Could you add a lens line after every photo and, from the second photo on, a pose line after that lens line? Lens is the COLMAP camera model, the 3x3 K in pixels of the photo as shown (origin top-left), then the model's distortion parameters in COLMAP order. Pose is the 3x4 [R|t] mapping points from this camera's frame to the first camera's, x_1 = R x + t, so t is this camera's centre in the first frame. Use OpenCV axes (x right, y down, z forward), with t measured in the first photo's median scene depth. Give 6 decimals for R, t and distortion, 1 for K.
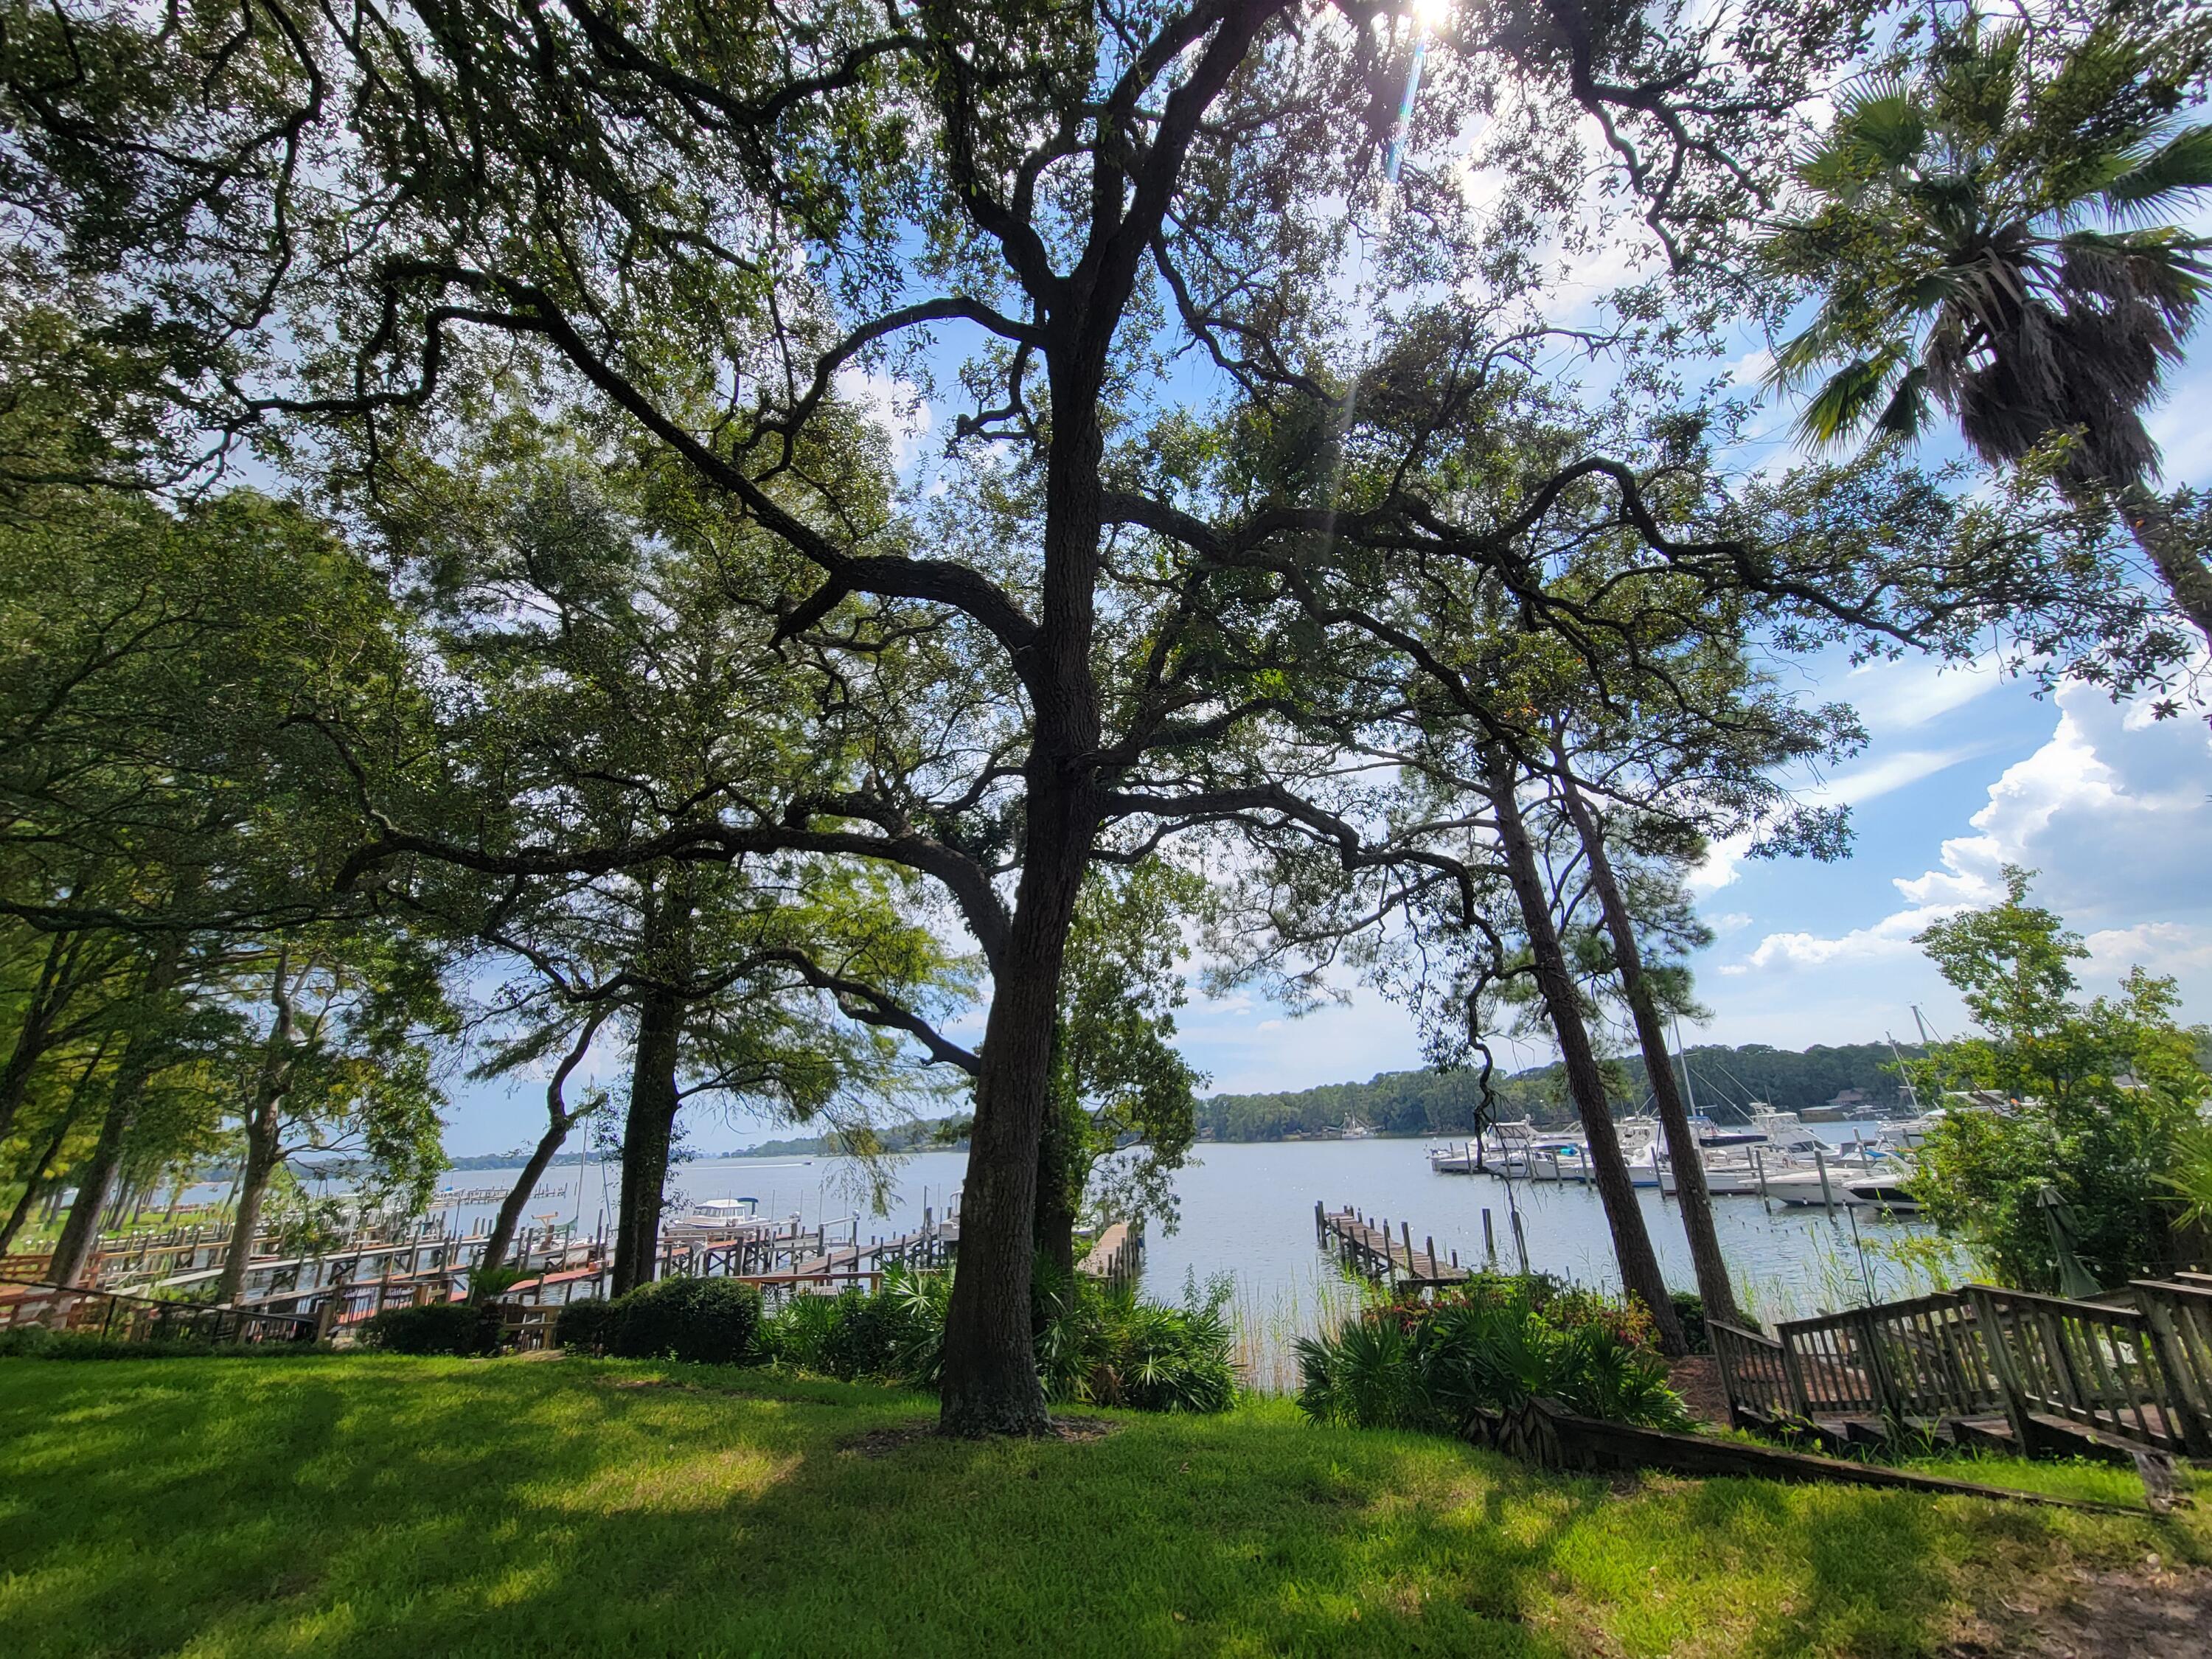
lens RADIAL K [[908.3, 0, 1084.1], [0, 908.3, 832.7], [0, 0, 1]] dist [-0.000747, 0.001358]
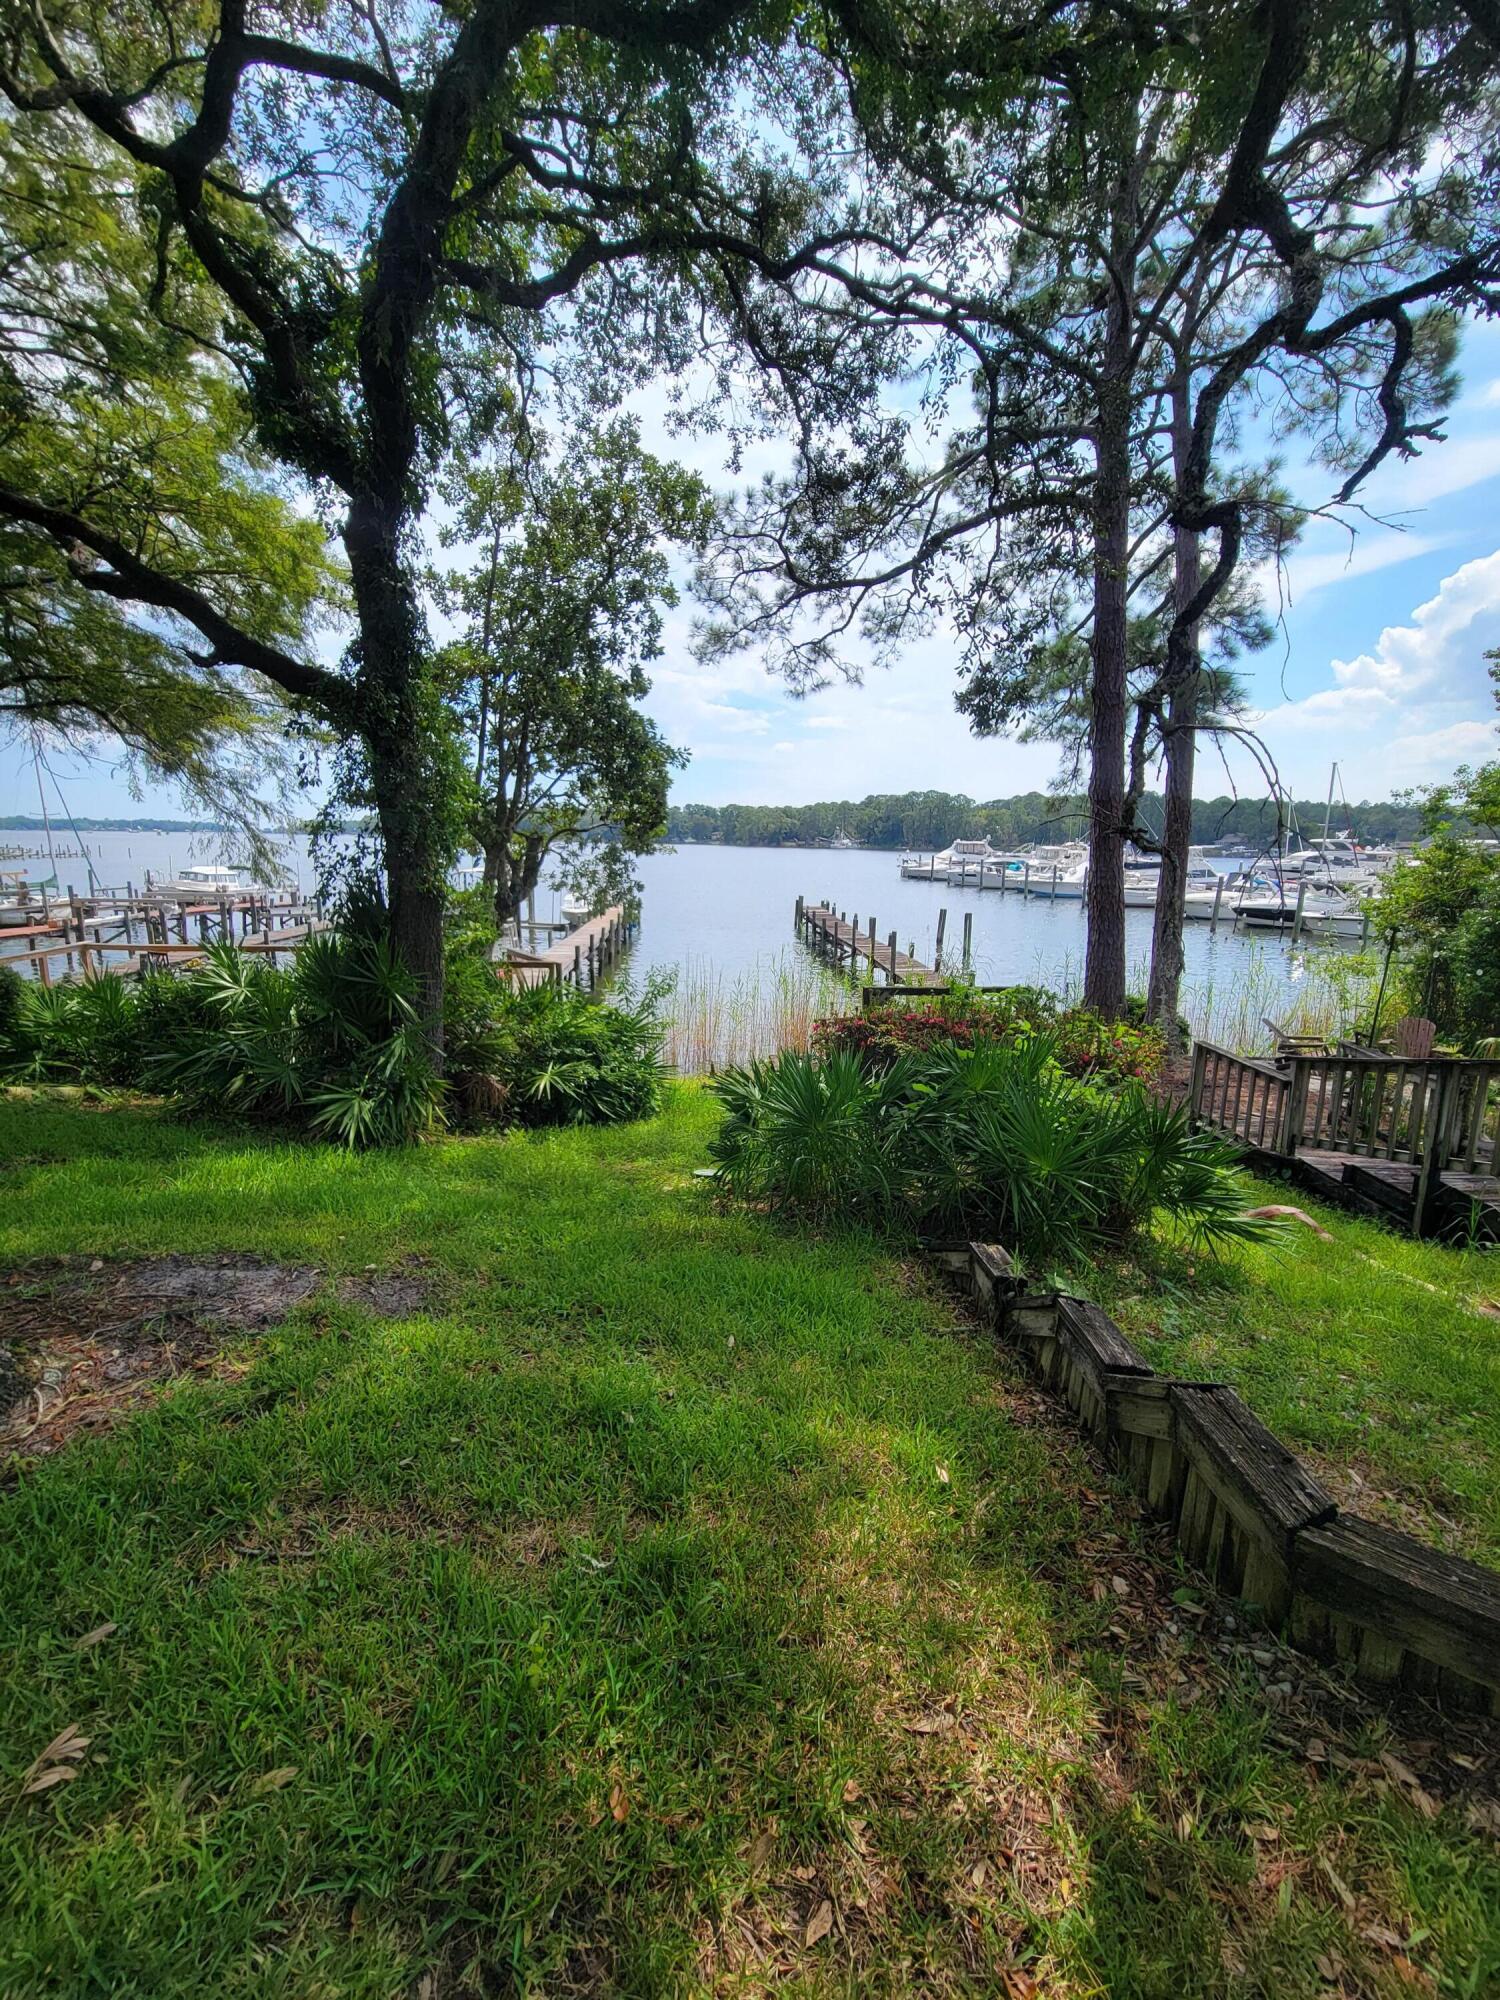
lens RADIAL K [[821.3, 0, 741.2], [0, 821.3, 974.7], [0, 0, 1]] dist [-0.000747, 0.001358]
pose [[0.986123, 0.031999, 0.162904, 0.121271], [-0.104561, 0.881886, 0.459722, 0.161631], [-0.128952, -0.470375, 0.872994, 0.394164]]
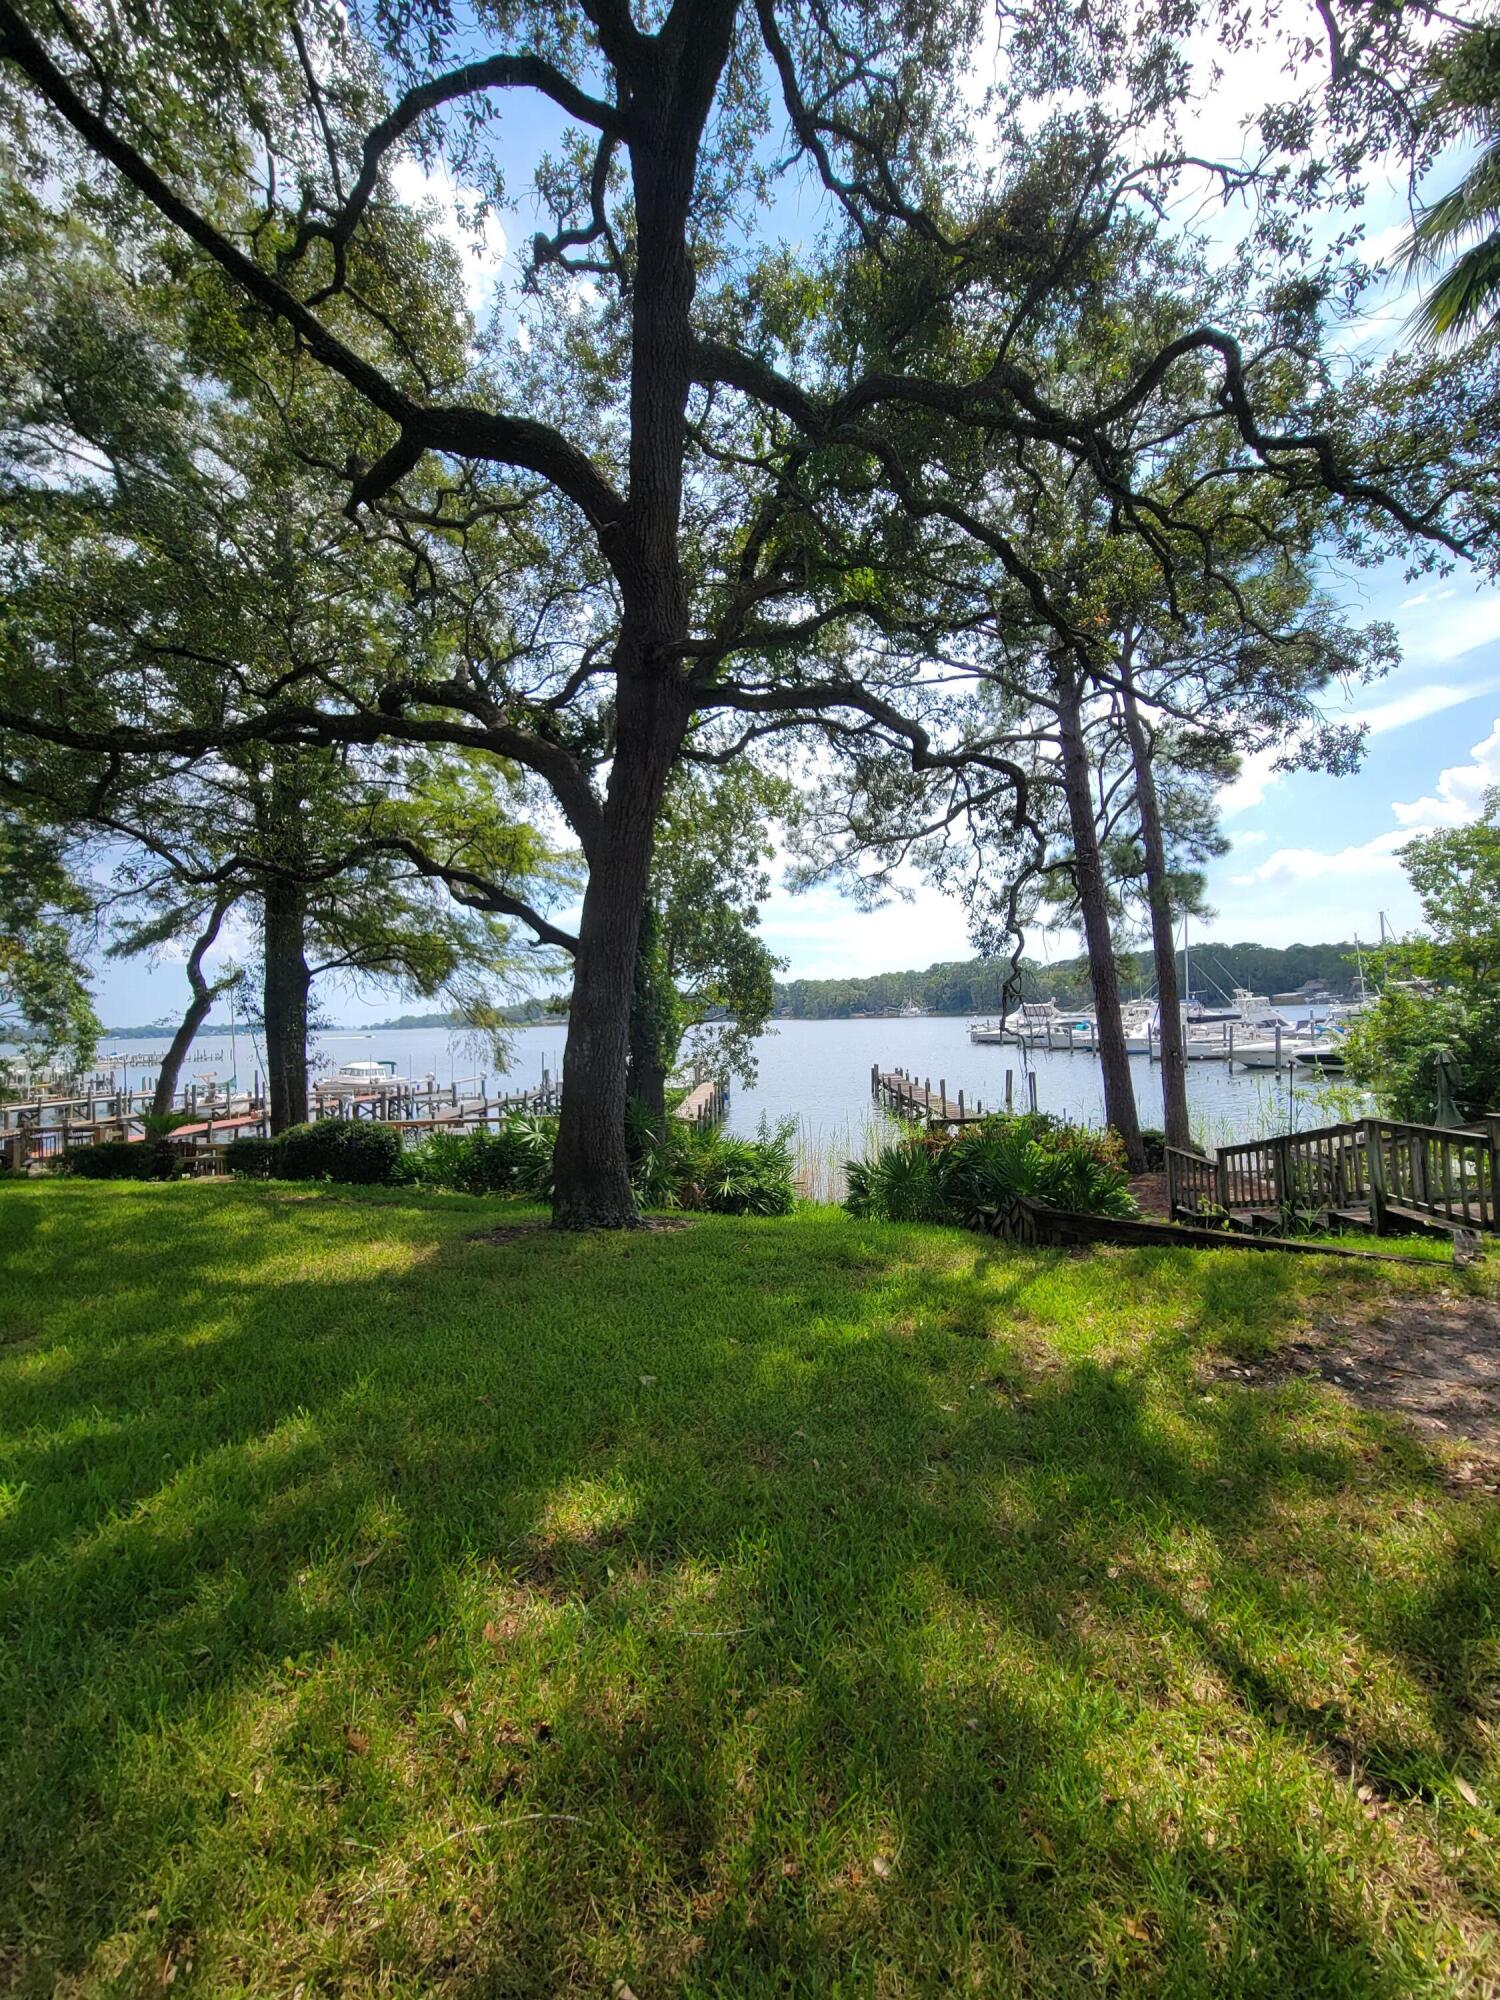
lens RADIAL K [[821.3, 0, 737.9], [0, 821.3, 984.4], [0, 0, 1]] dist [-0.000747, 0.001358]
pose [[0.997561, 0.008009, 0.069345, 0.007135], [-0.027296, 0.959054, 0.281903, 0.010226], [-0.064248, -0.283108, 0.956934, 0.003627]]
